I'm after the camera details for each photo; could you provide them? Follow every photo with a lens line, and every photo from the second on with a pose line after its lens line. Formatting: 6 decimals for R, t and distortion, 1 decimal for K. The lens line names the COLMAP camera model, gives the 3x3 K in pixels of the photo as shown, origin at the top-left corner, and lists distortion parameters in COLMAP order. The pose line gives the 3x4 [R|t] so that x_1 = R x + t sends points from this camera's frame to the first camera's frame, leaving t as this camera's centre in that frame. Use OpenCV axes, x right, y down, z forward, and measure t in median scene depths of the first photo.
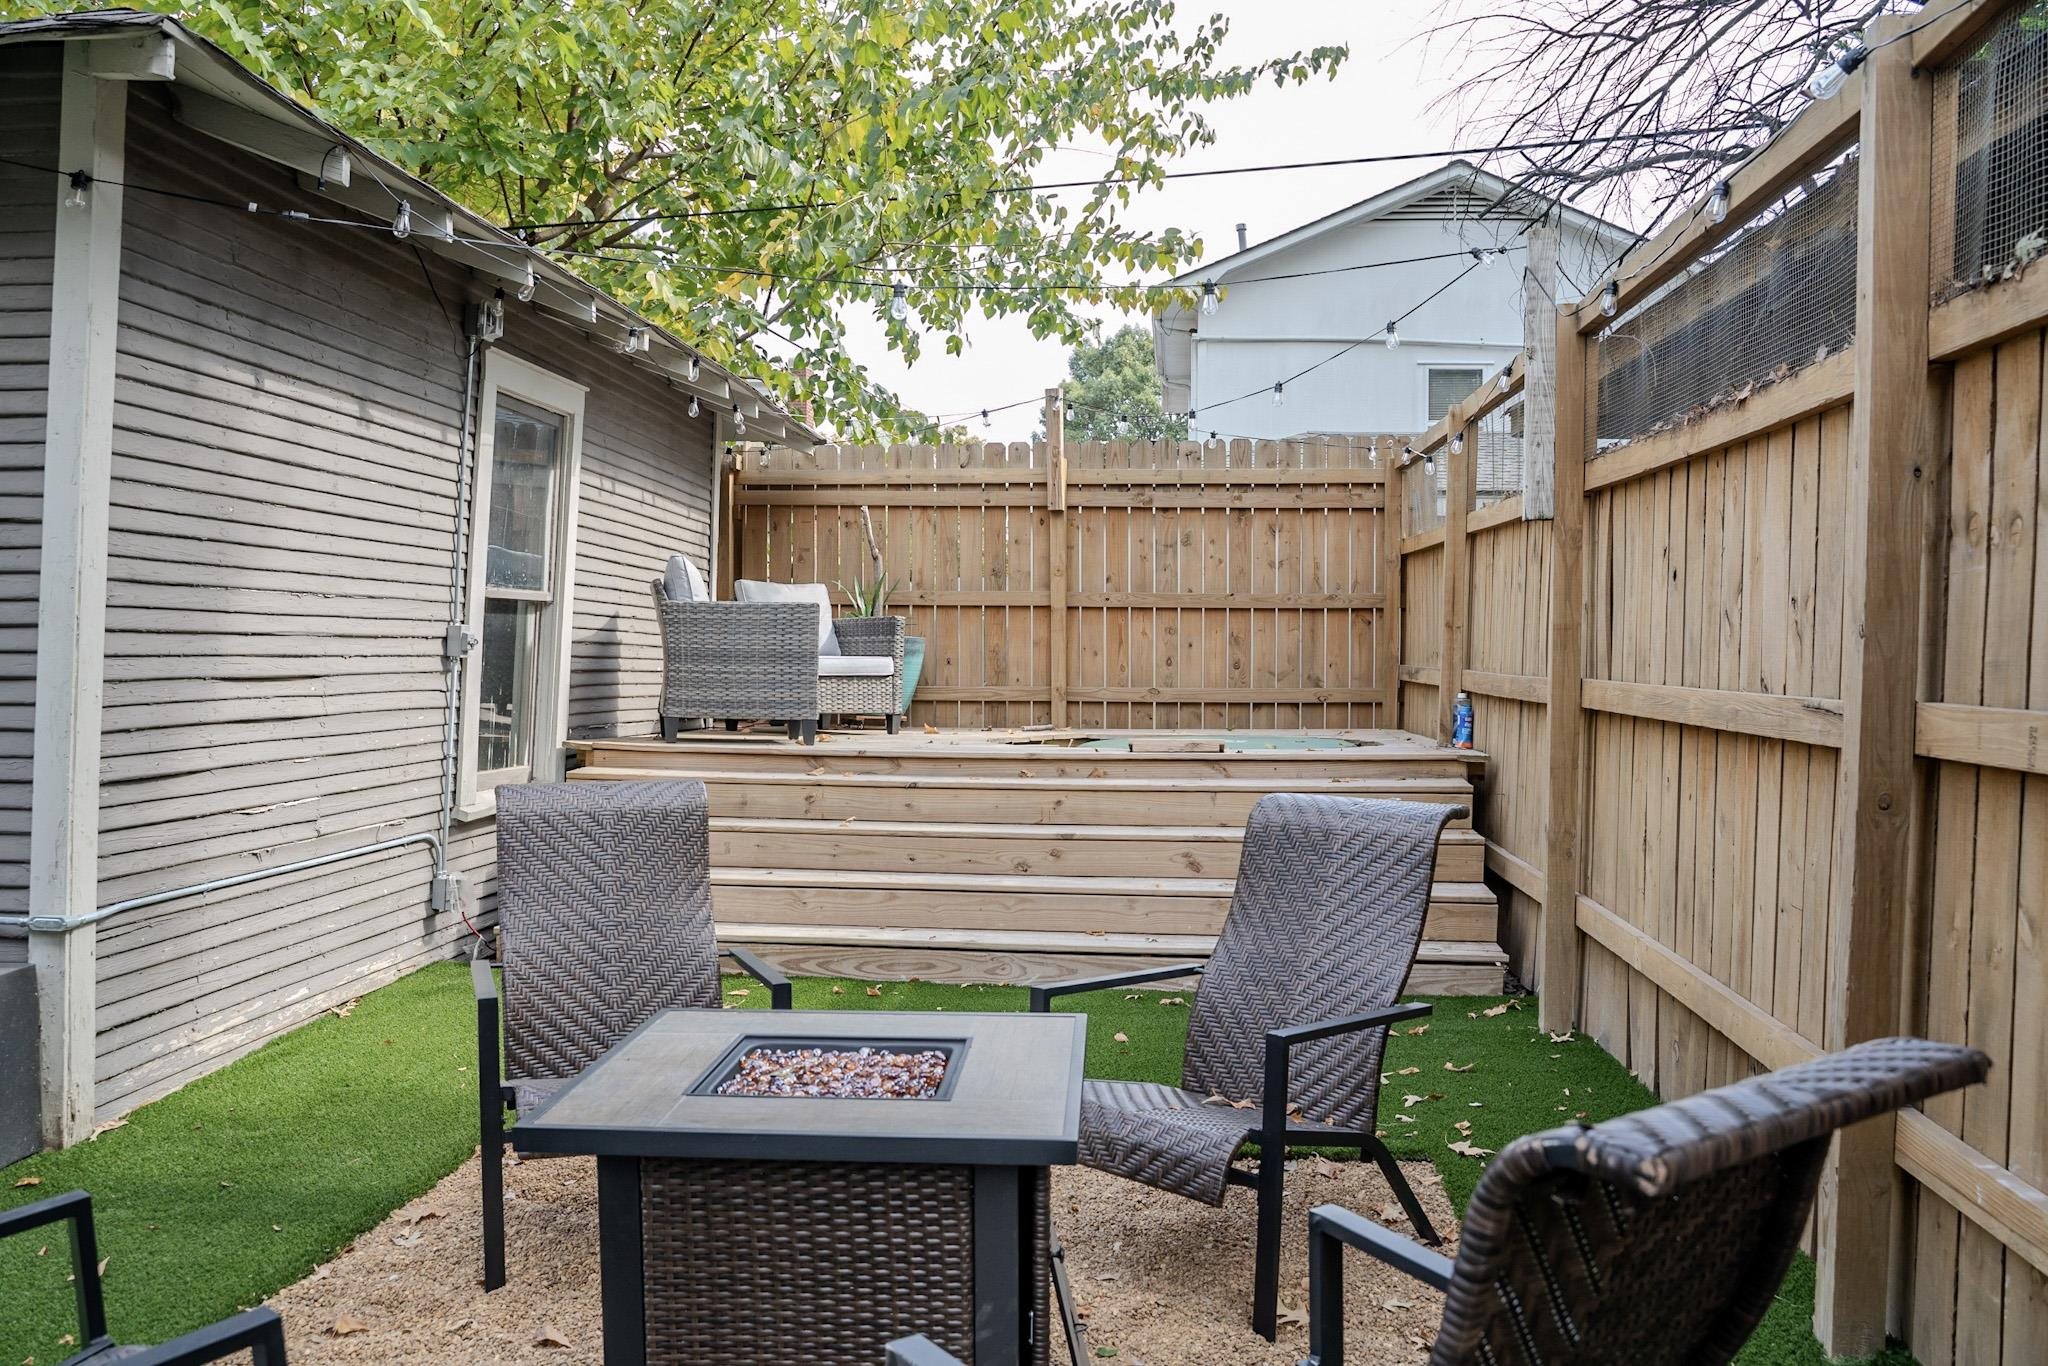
lens RADIAL K [[1687.6, 0, 1022.0], [0, 1687.6, 684.4], [0, 0, 1]] dist [-0.099319, 0.068432]
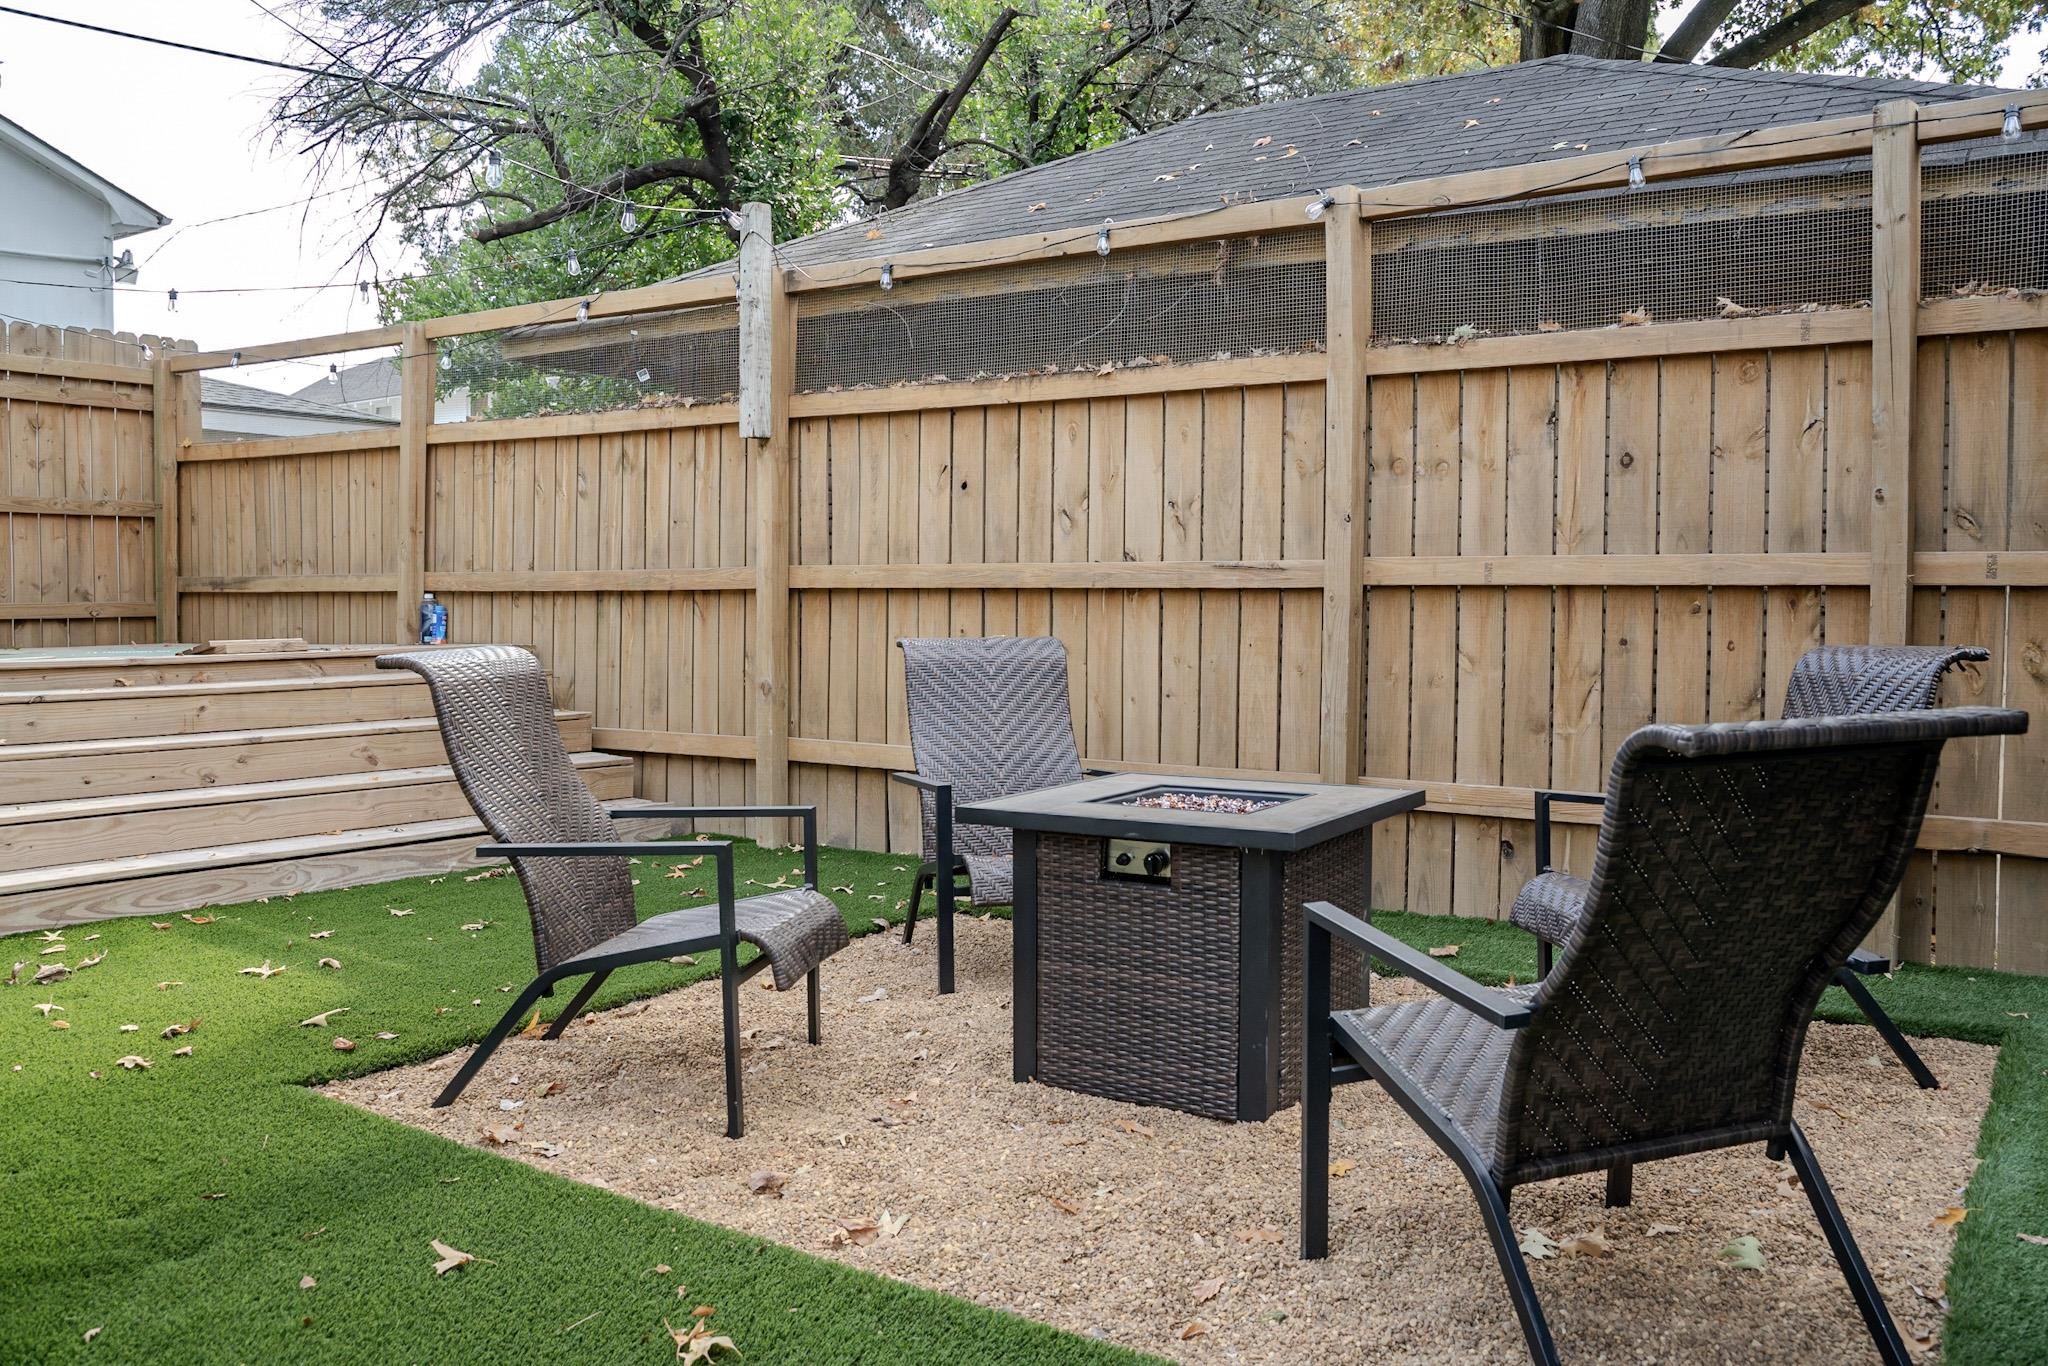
lens RADIAL K [[1687.6, 0, 1008.9], [0, 1687.6, 677.9], [0, 0, 1]] dist [-0.099319, 0.068432]
pose [[0.469681, -0.044850, 0.881696, -0.556510], [0.020750, 0.998994, 0.039763, 0.026740], [-0.882592, -0.000380, 0.470139, 0.192186]]
